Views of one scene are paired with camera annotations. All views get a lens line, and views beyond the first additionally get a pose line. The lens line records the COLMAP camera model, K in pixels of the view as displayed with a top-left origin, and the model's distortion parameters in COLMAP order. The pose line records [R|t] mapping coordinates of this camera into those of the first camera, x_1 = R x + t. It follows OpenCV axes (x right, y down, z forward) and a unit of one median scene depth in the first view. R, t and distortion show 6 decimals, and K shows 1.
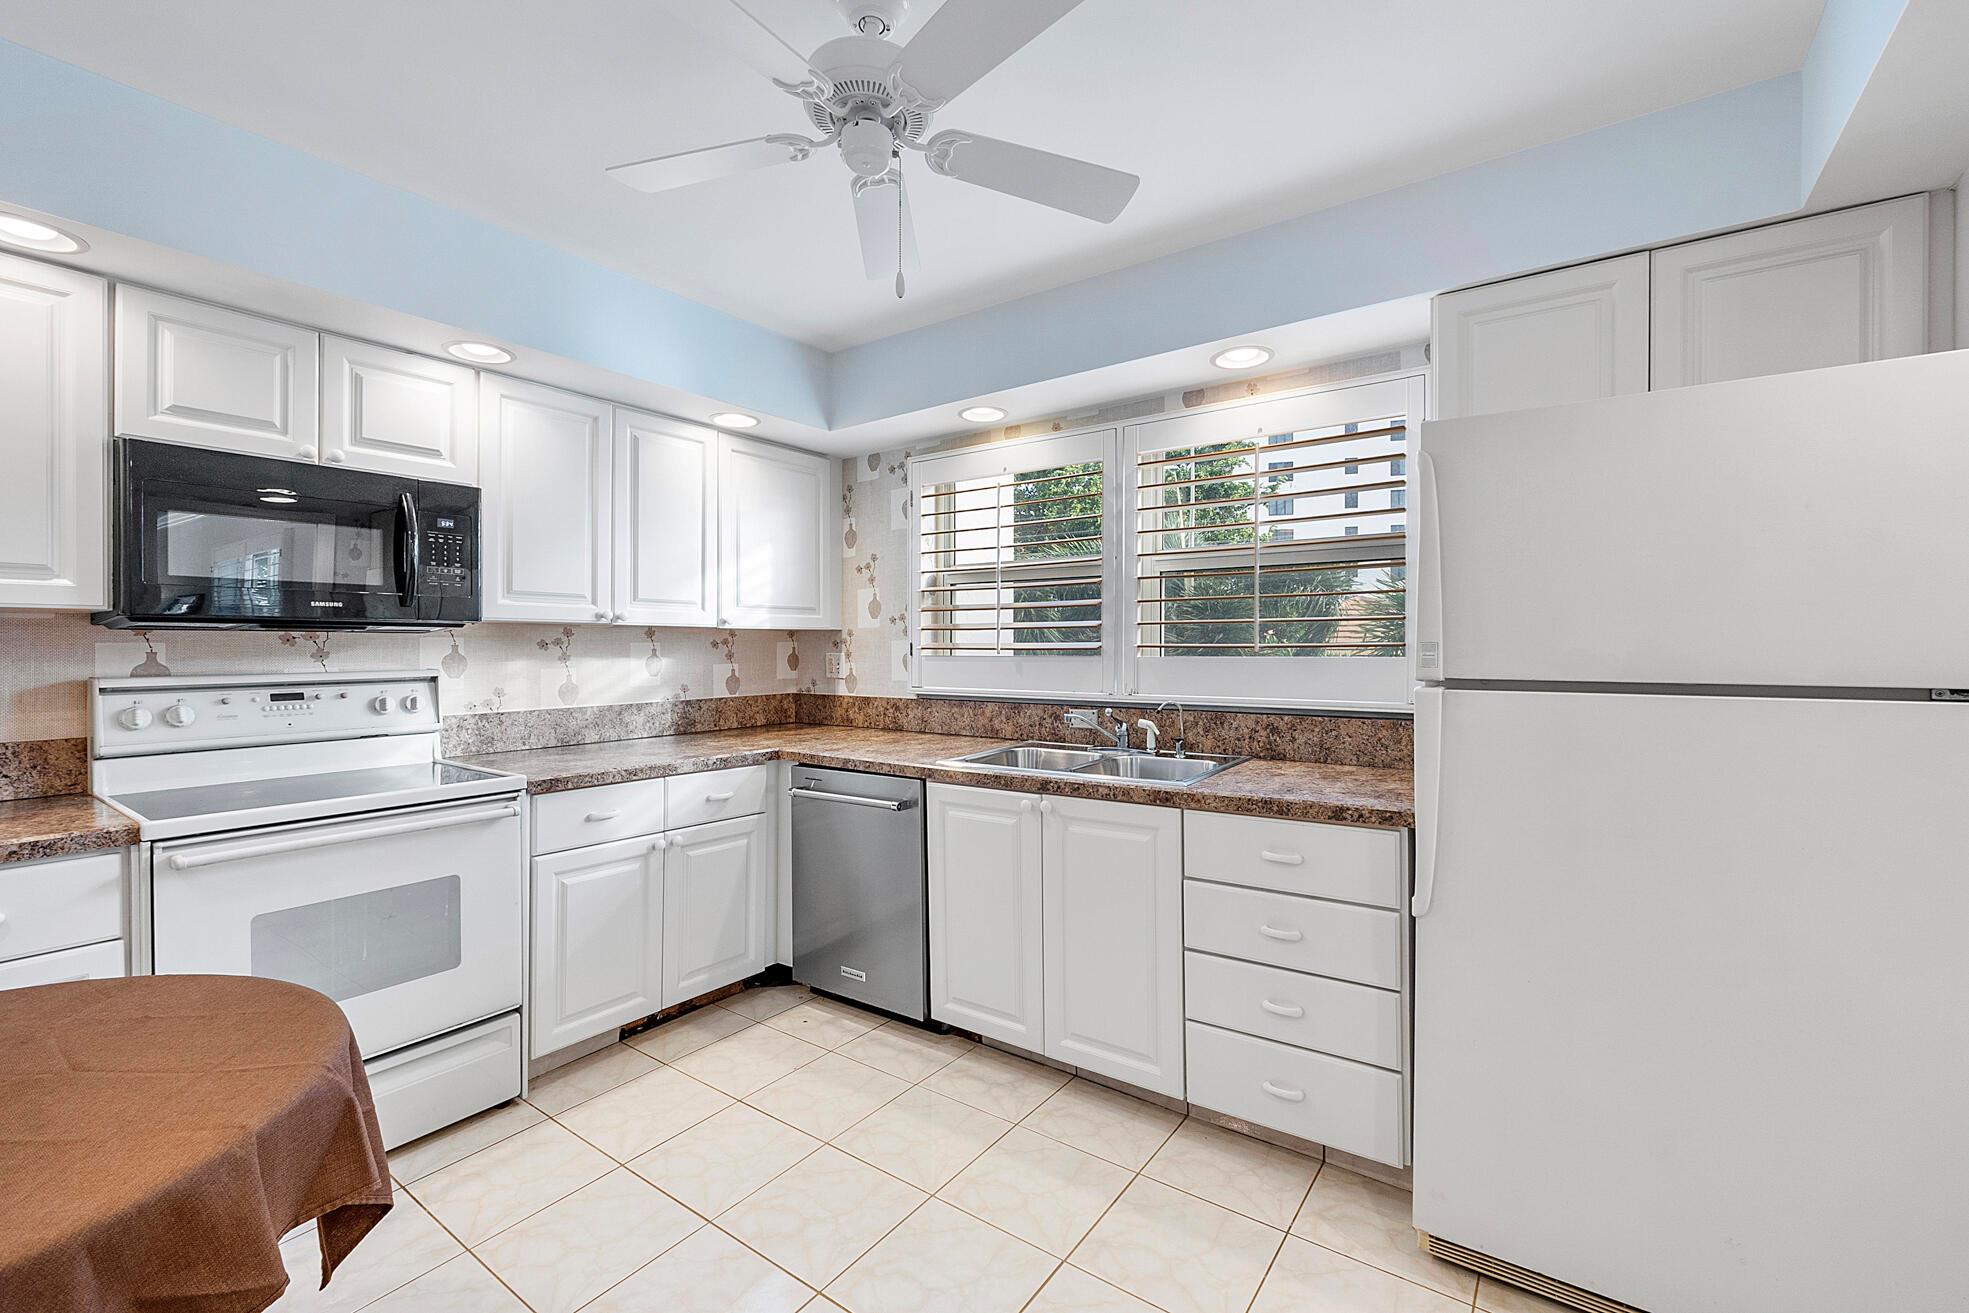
lens RADIAL K [[833.7, 0, 983.8], [0, 833.7, 649.6], [0, 0, 1]] dist [-0.005350, -0.000556]
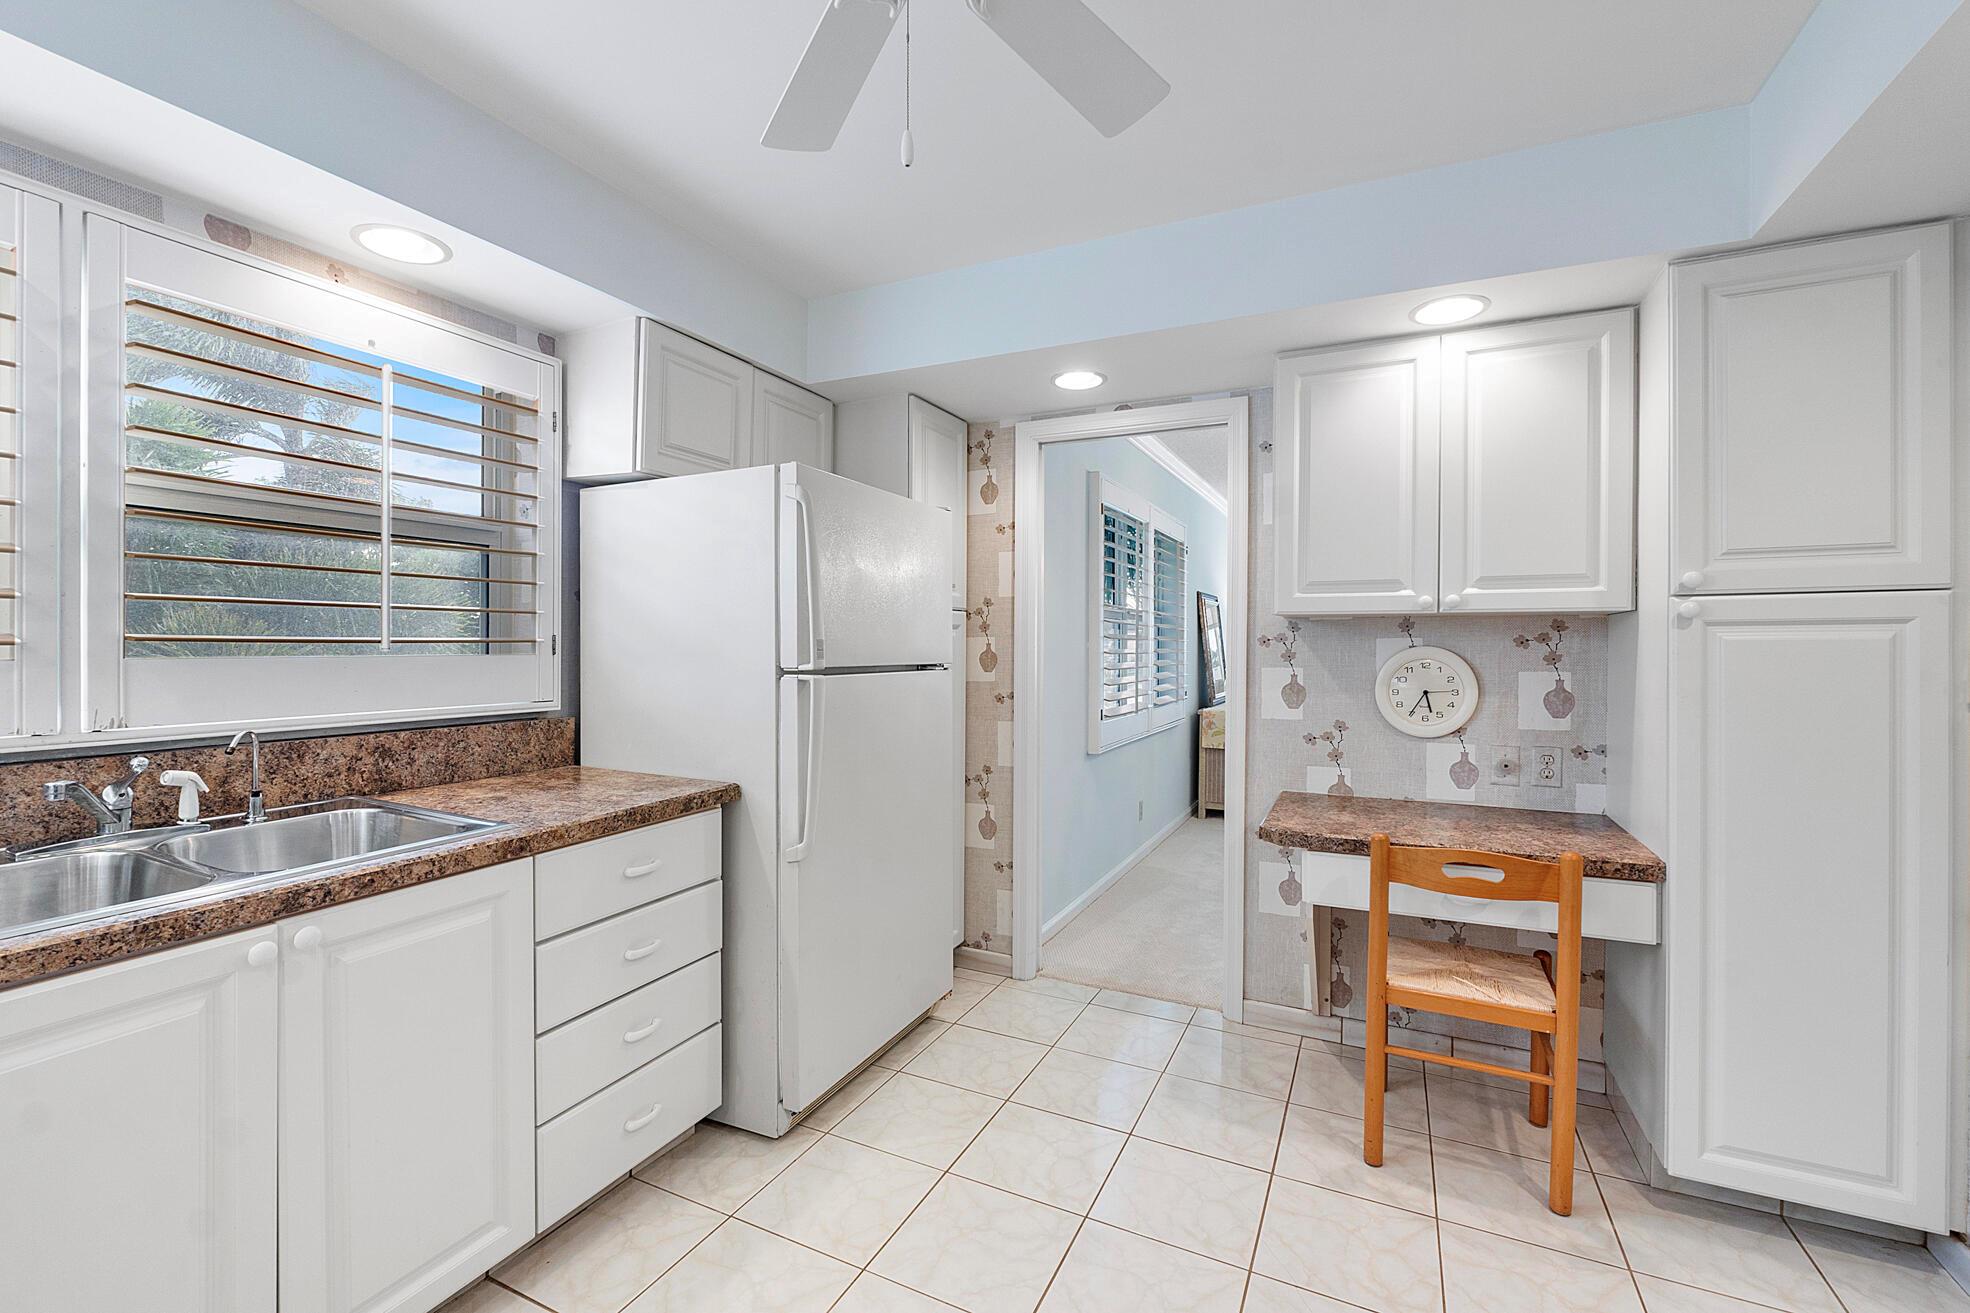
lens RADIAL K [[834.2, 0, 984.1], [0, 834.2, 651.4], [0, 0, 1]] dist [-0.005350, -0.000556]
pose [[-0.176723, -0.006146, 0.984241, -0.472092], [-0.001494, 0.999981, 0.005976, 0.000349], [-0.984259, -0.000414, -0.176729, 0.595534]]
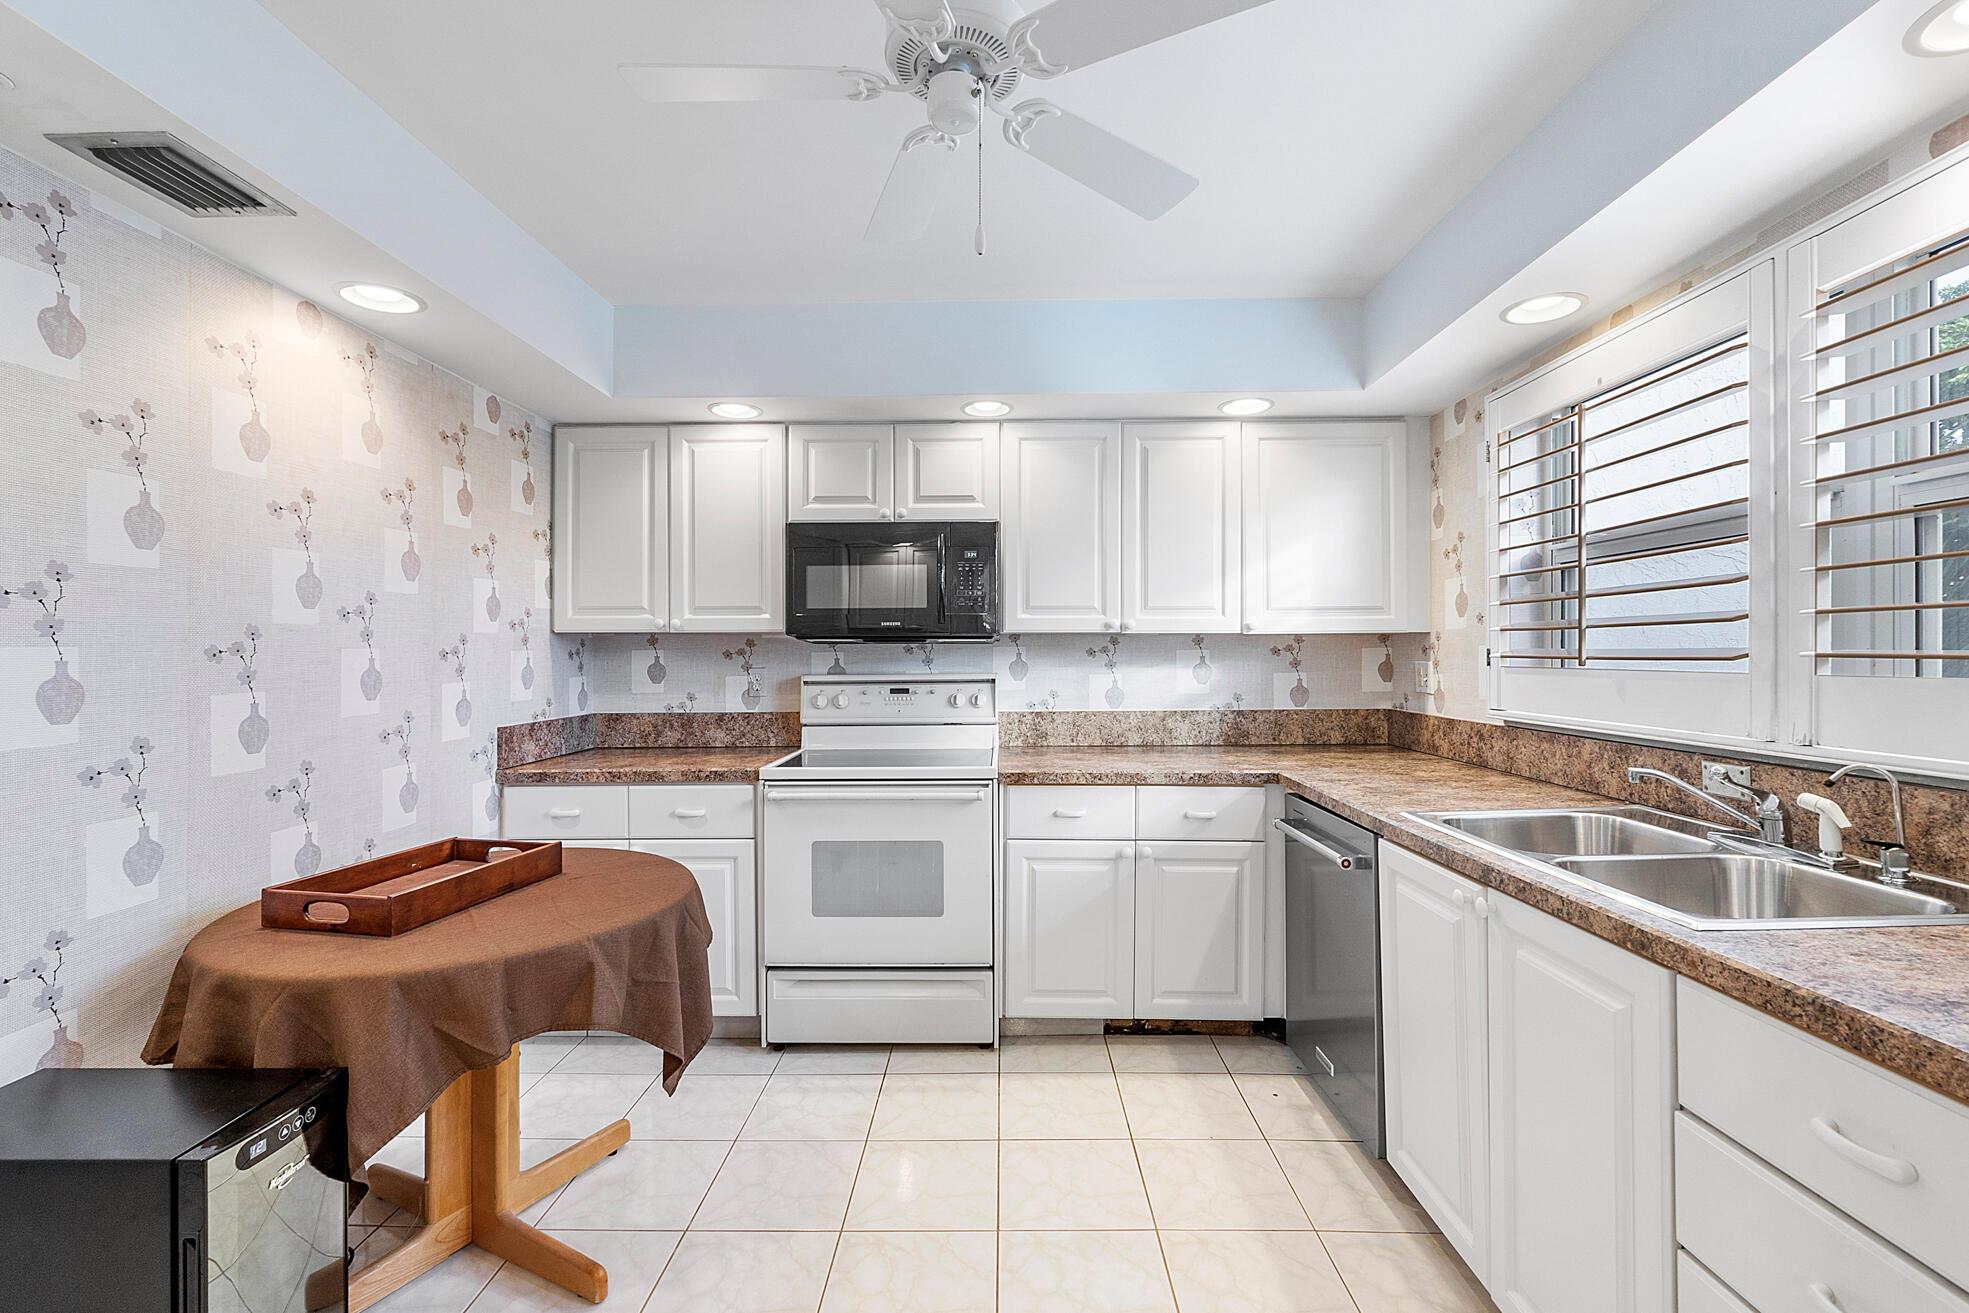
lens RADIAL K [[833.7, 0, 981.3], [0, 833.7, 651.2], [0, 0, 1]] dist [-0.005350, -0.000556]
pose [[0.566688, -0.003290, -0.823926, 0.341670], [0.000164, 0.999992, -0.003880, -0.003880], [0.823932, 0.002063, 0.566685, 0.290410]]
